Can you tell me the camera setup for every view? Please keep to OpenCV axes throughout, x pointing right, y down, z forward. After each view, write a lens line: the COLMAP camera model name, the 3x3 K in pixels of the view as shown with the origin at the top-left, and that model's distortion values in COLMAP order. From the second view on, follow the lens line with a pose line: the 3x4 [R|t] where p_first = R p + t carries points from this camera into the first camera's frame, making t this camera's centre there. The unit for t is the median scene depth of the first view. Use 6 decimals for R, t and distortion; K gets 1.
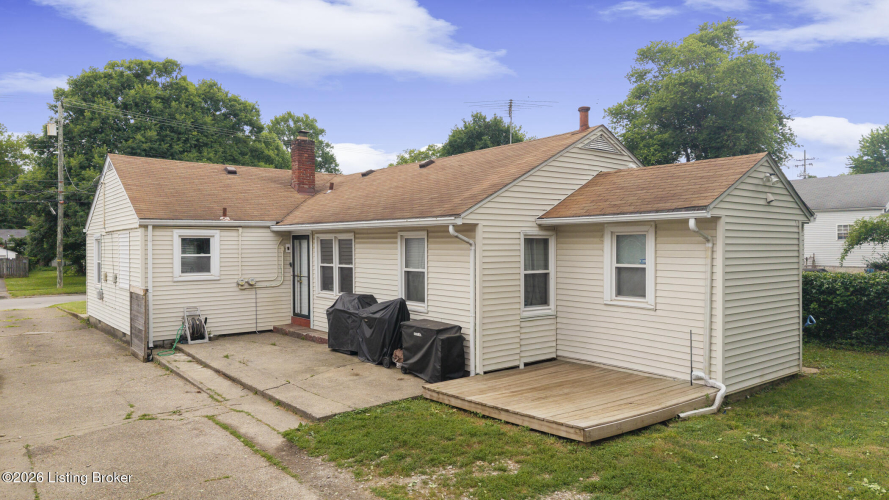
lens RADIAL K [[599.4, 0, 446.2], [0, 599.4, 248.6], [0, 0, 1]] dist [0.030661, -0.008775]
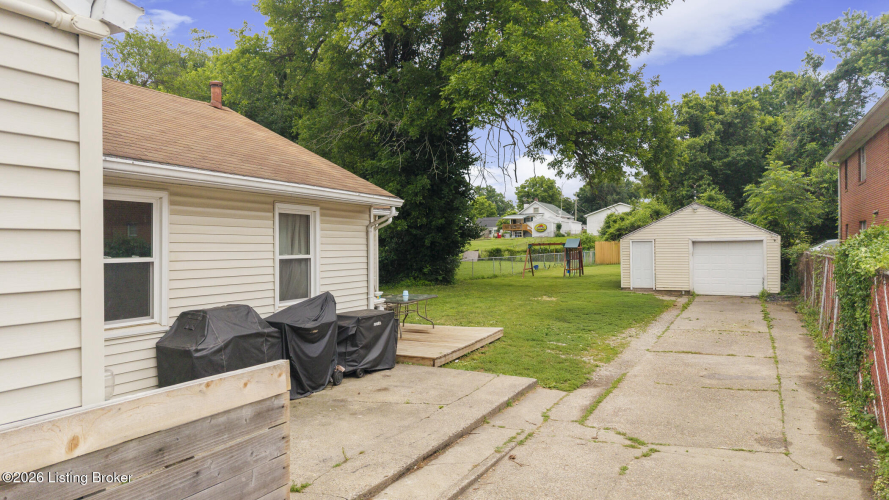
lens RADIAL K [[599.4, 0, 444.2], [0, 599.4, 246.7], [0, 0, 1]] dist [0.030661, -0.008775]
pose [[-0.421220, 0.007782, 0.906925, -1.055515], [0.015484, 0.999879, -0.001388, 0.035820], [-0.906826, 0.013458, -0.421289, 1.500932]]
